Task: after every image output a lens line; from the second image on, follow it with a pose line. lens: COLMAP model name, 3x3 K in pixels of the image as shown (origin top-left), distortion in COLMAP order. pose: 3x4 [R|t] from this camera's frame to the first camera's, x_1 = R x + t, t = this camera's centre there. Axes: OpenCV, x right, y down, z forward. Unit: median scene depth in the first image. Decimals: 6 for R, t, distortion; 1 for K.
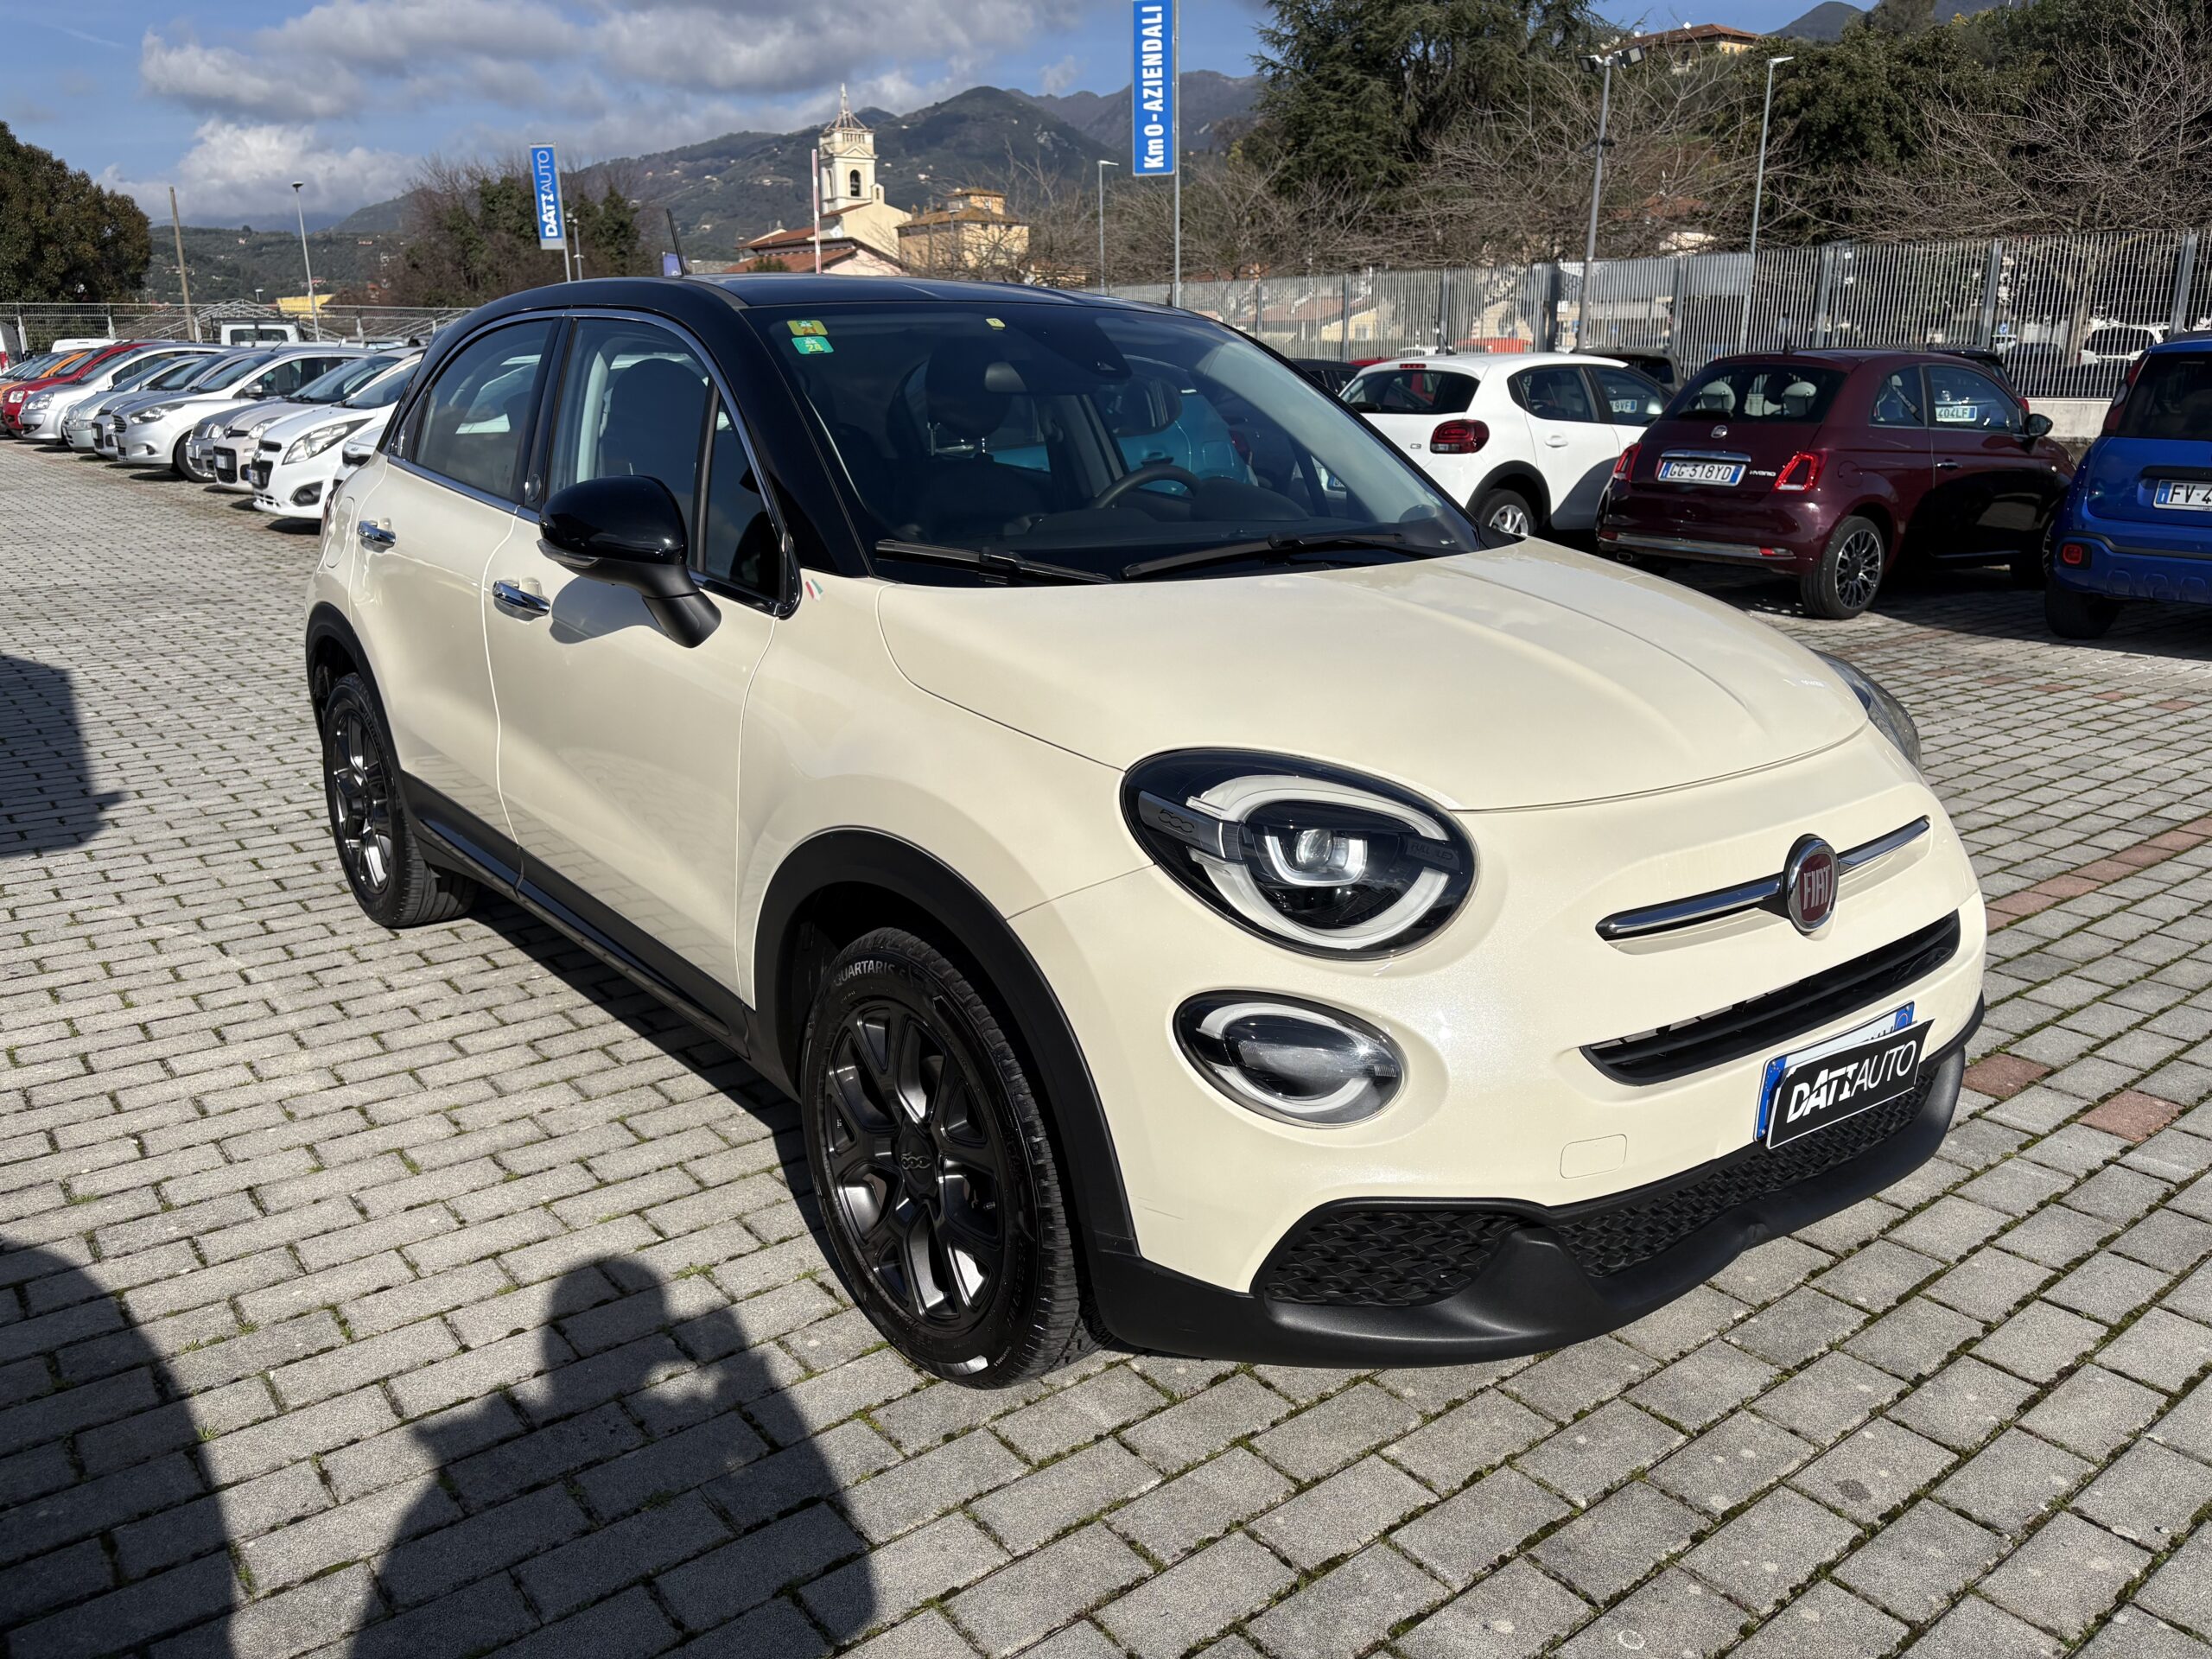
lens RADIAL K [[1663.4, 0, 1106.0], [0, 1663.4, 829.5], [0, 0, 1]] dist [0.065201, -0.066968]
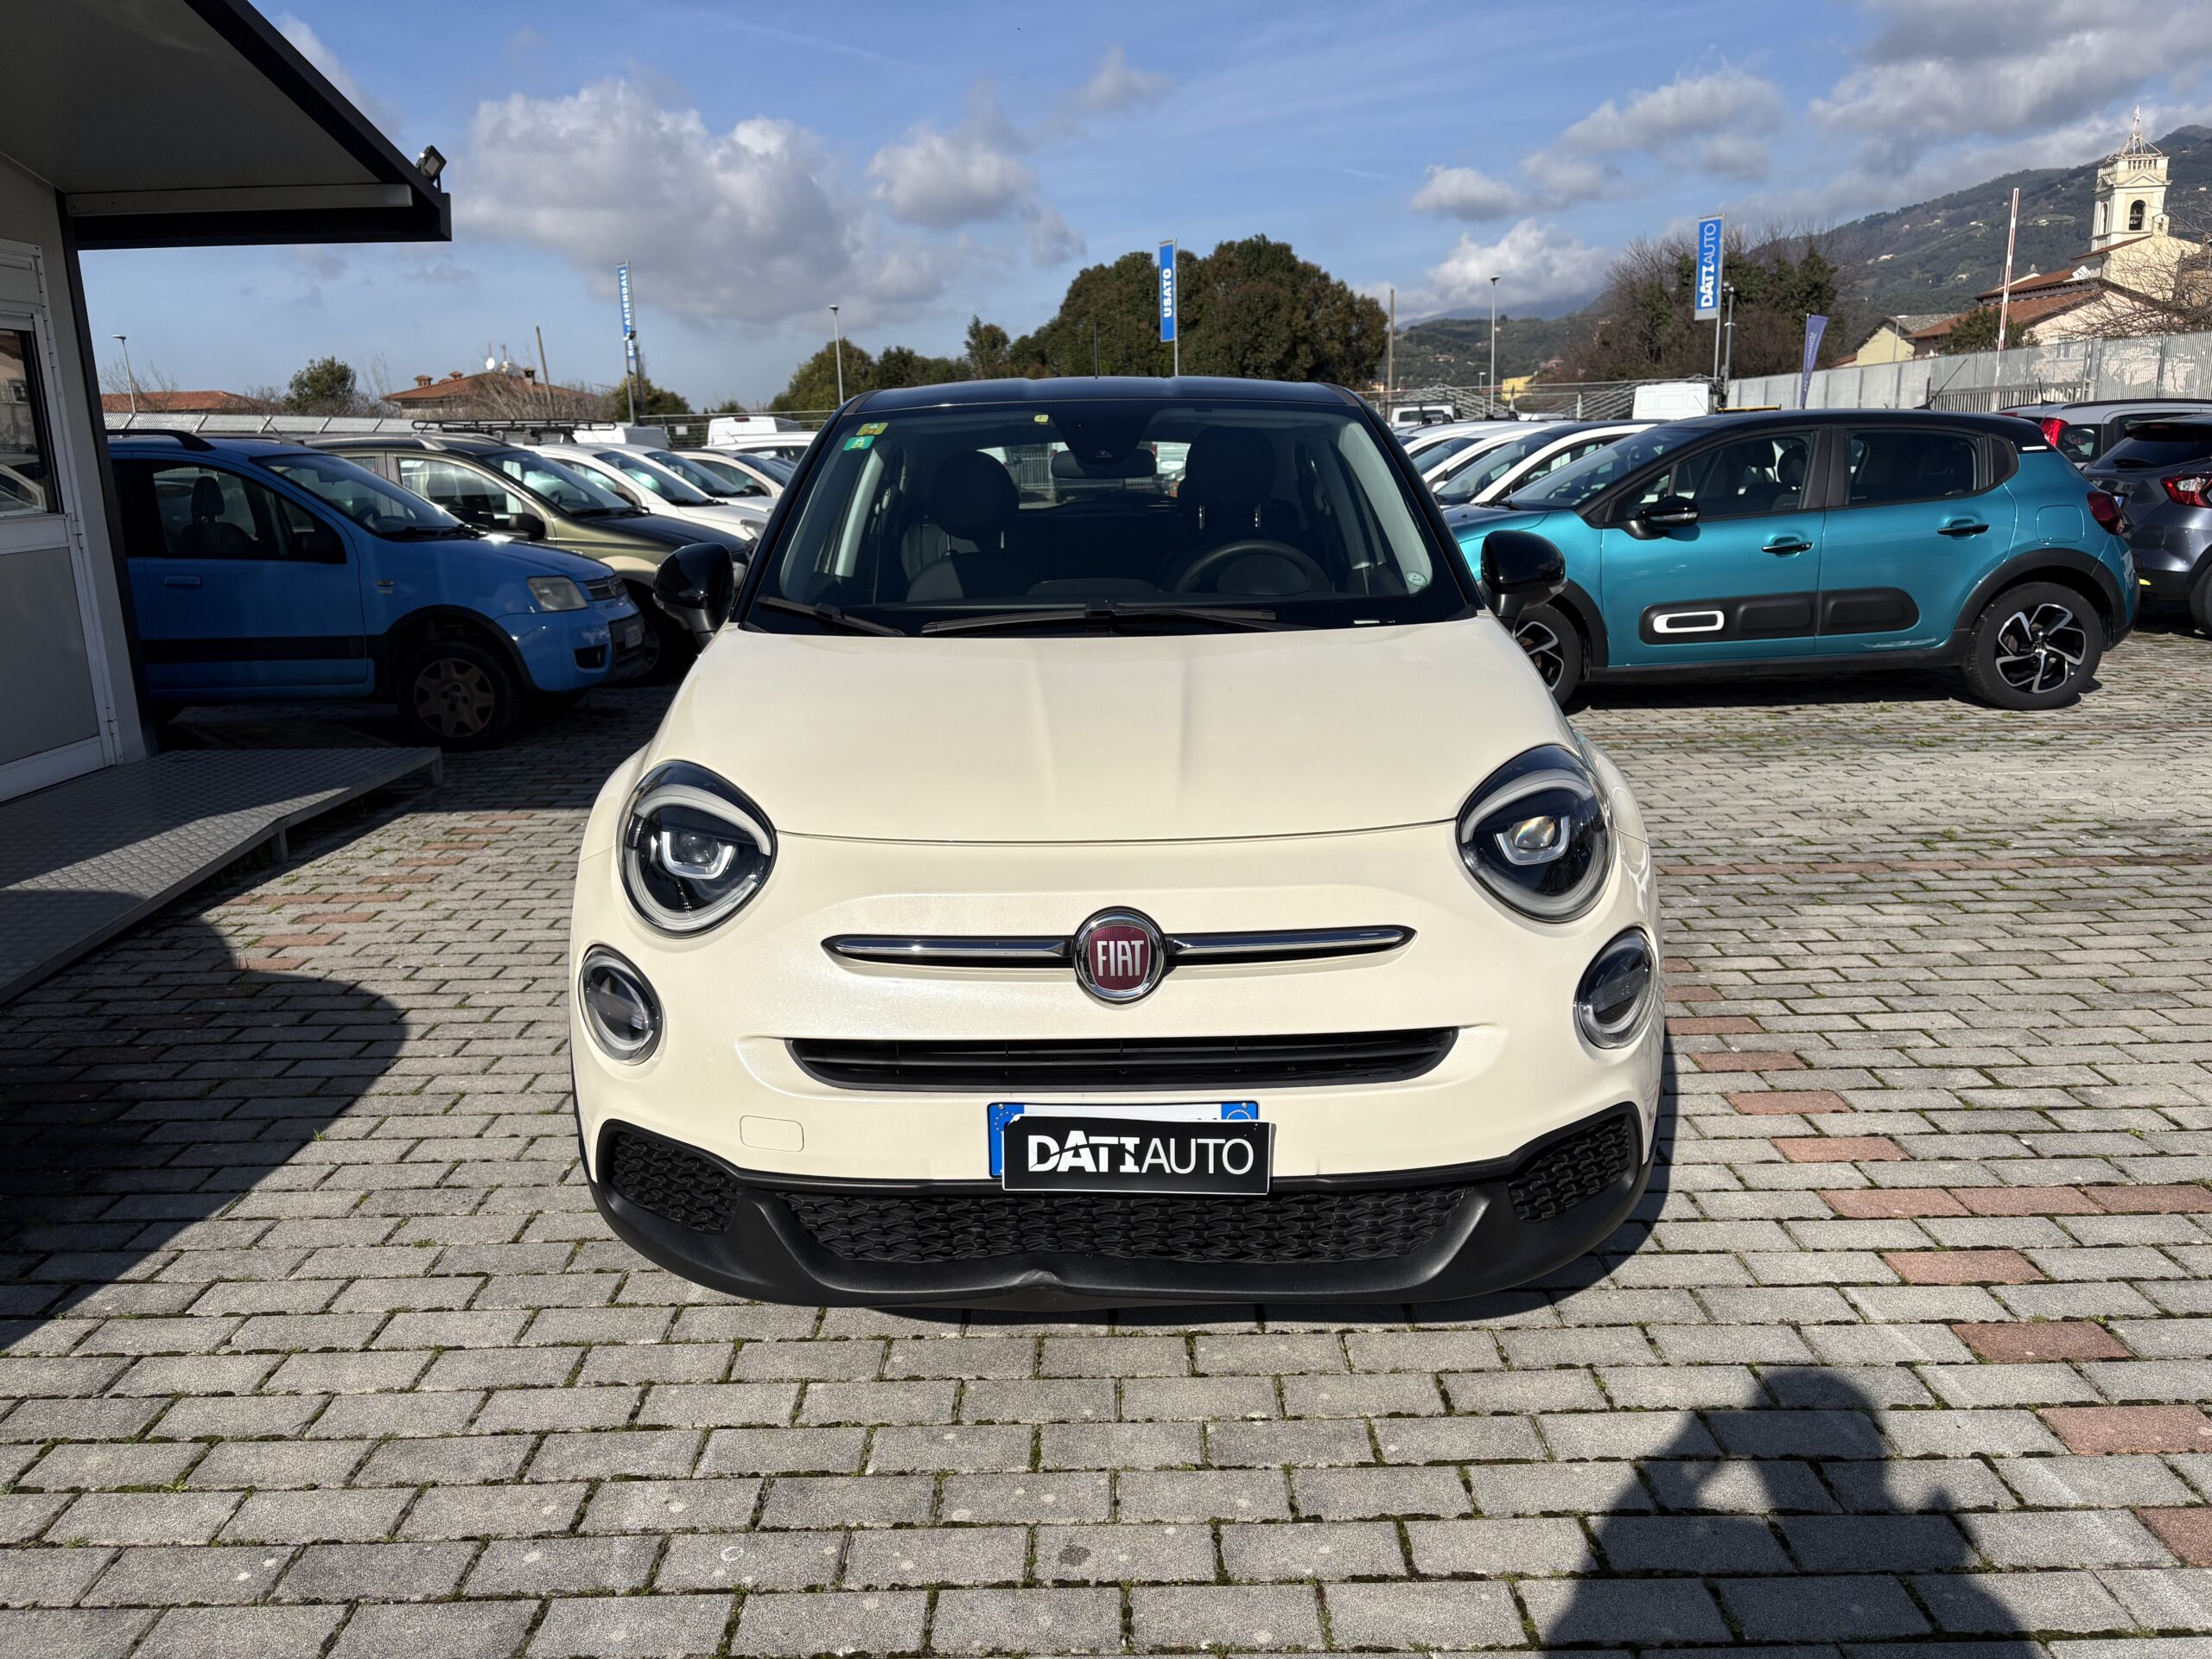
lens RADIAL K [[1691.4, 0, 1106.0], [0, 1691.4, 829.5], [0, 0, 1]] dist [0.005349, 0.005421]
pose [[0.780685, 0.118993, -0.613491, 0.557687], [-0.142979, 0.989675, 0.010013, -0.027710], [0.608349, 0.079899, 0.789638, 0.095952]]
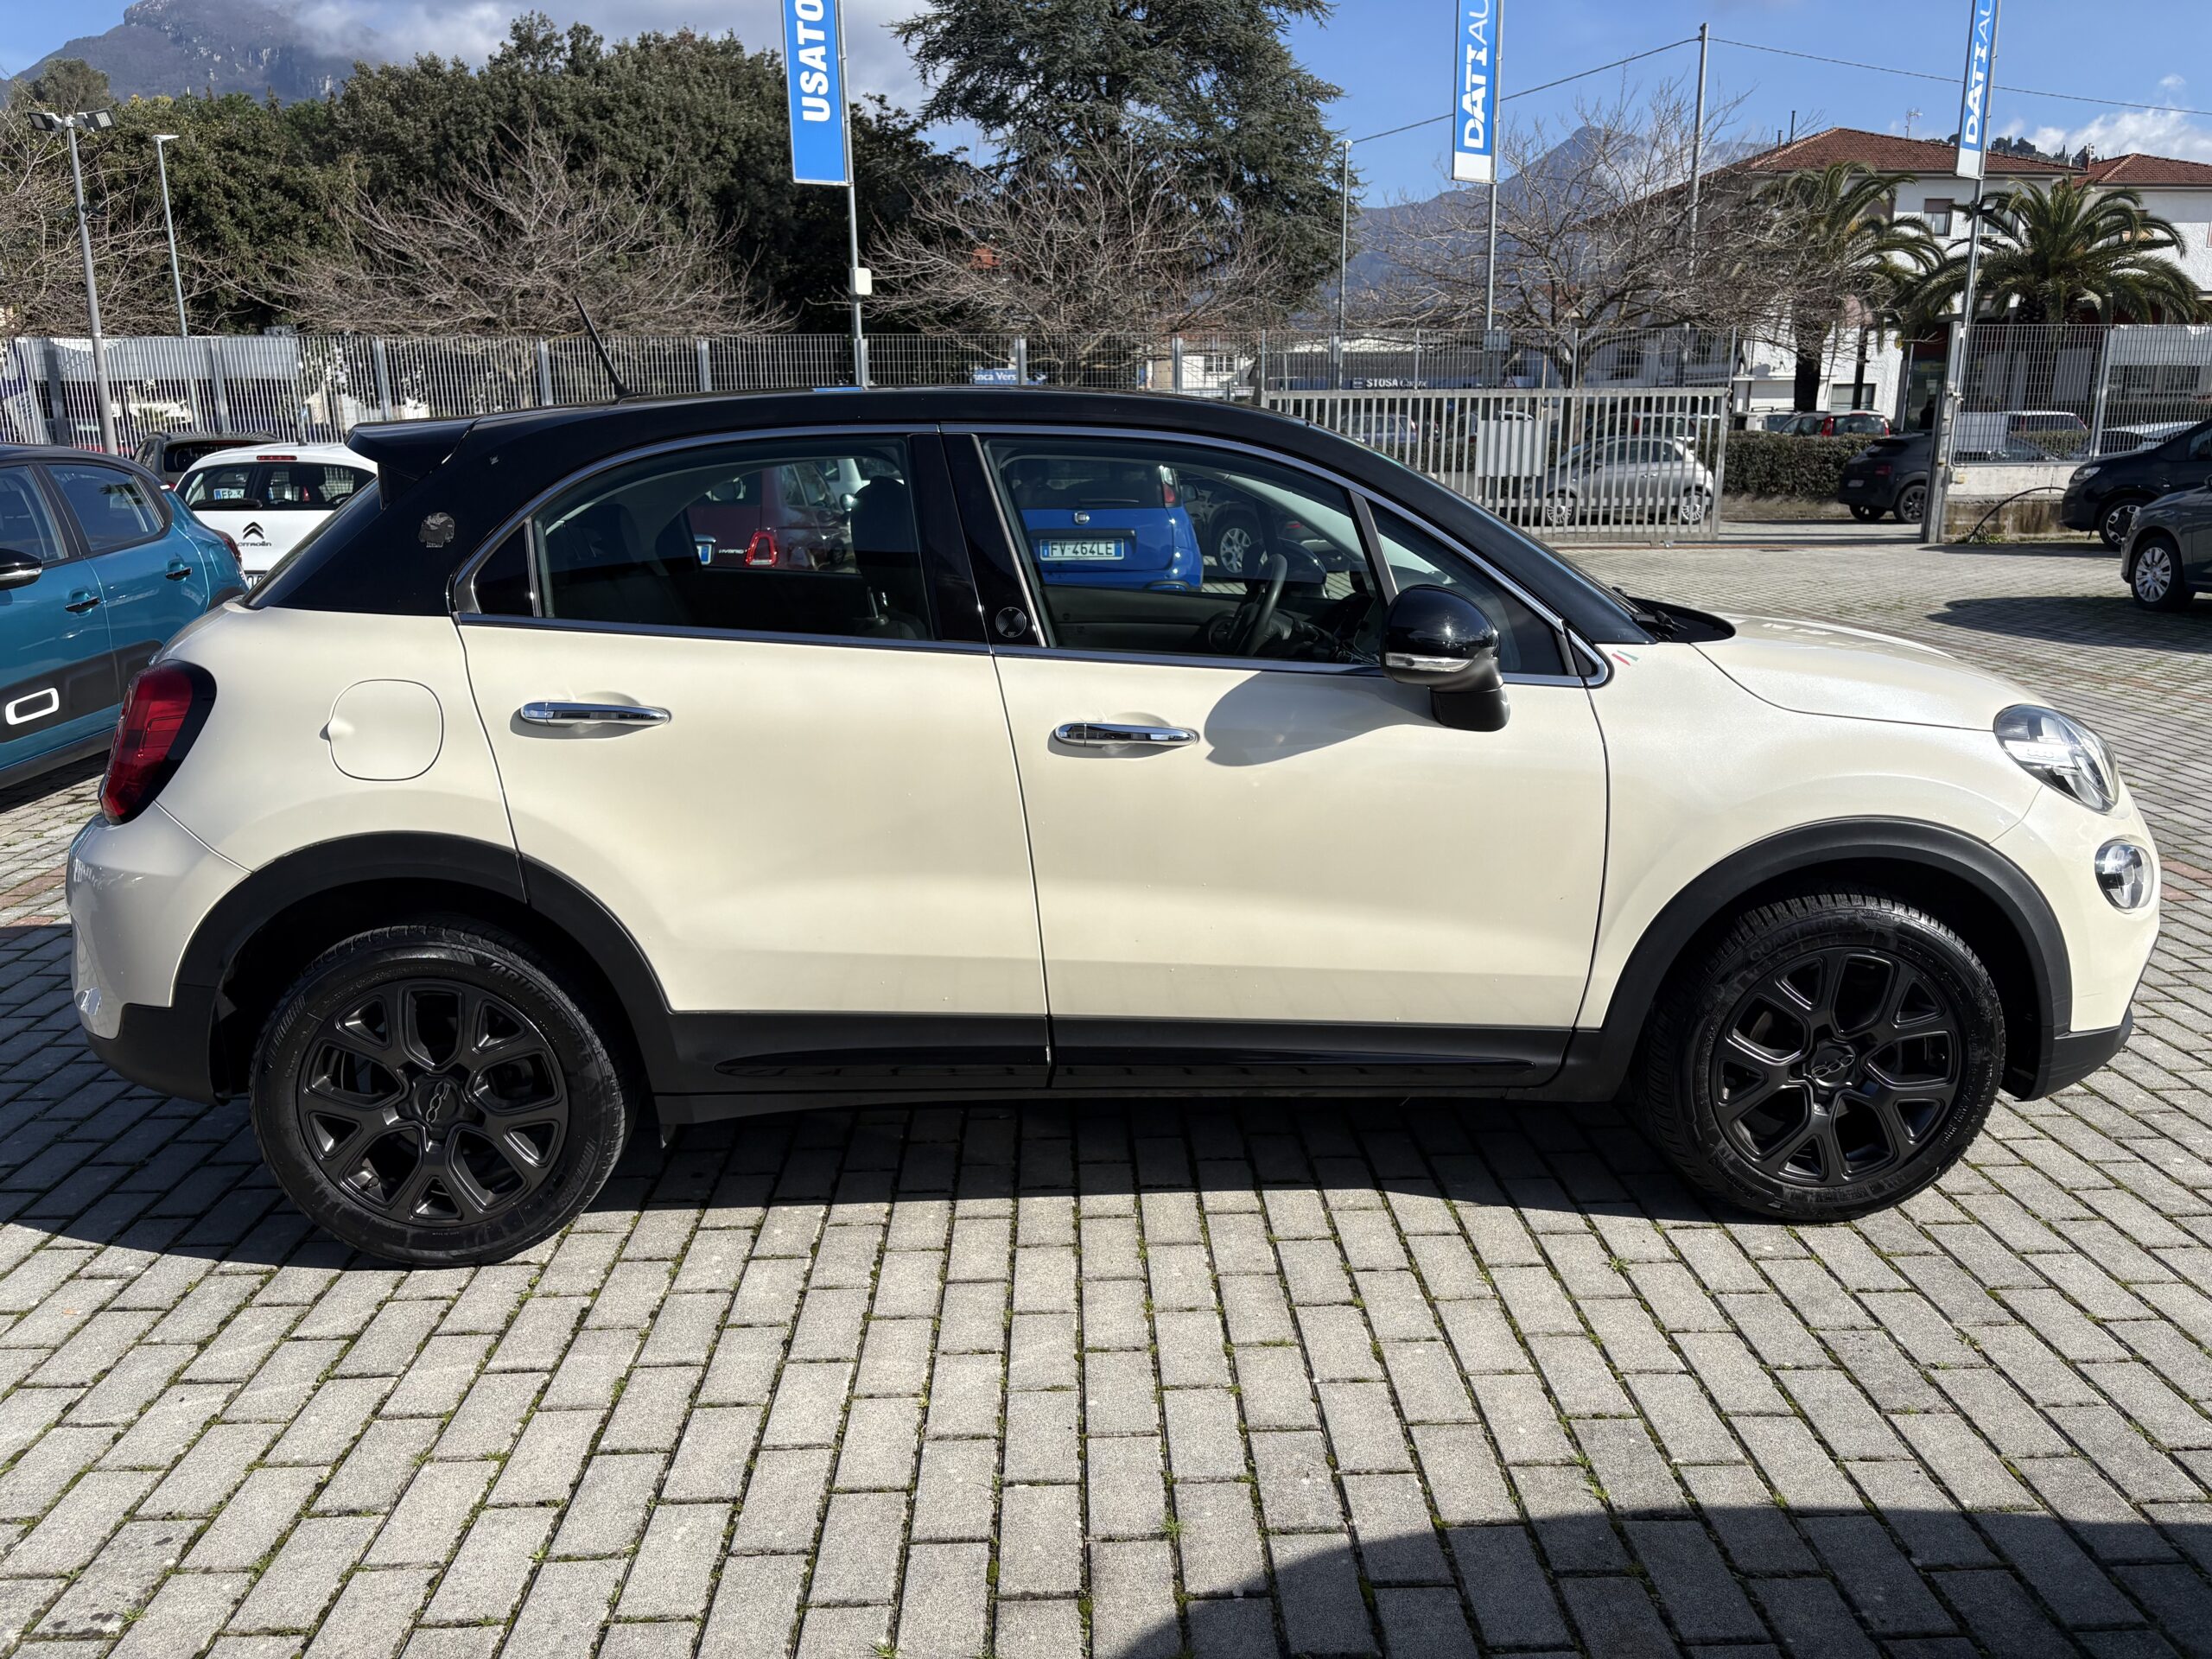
lens RADIAL K [[1663.4, 0, 1106.0], [0, 1663.4, 829.5], [0, 0, 1]] dist [0.065201, -0.066968]
pose [[0.596677, -0.193759, 0.778739, -0.850995], [0.228390, 0.971284, 0.066672, -0.118884], [-0.769295, 0.138075, 0.623795, 0.343041]]
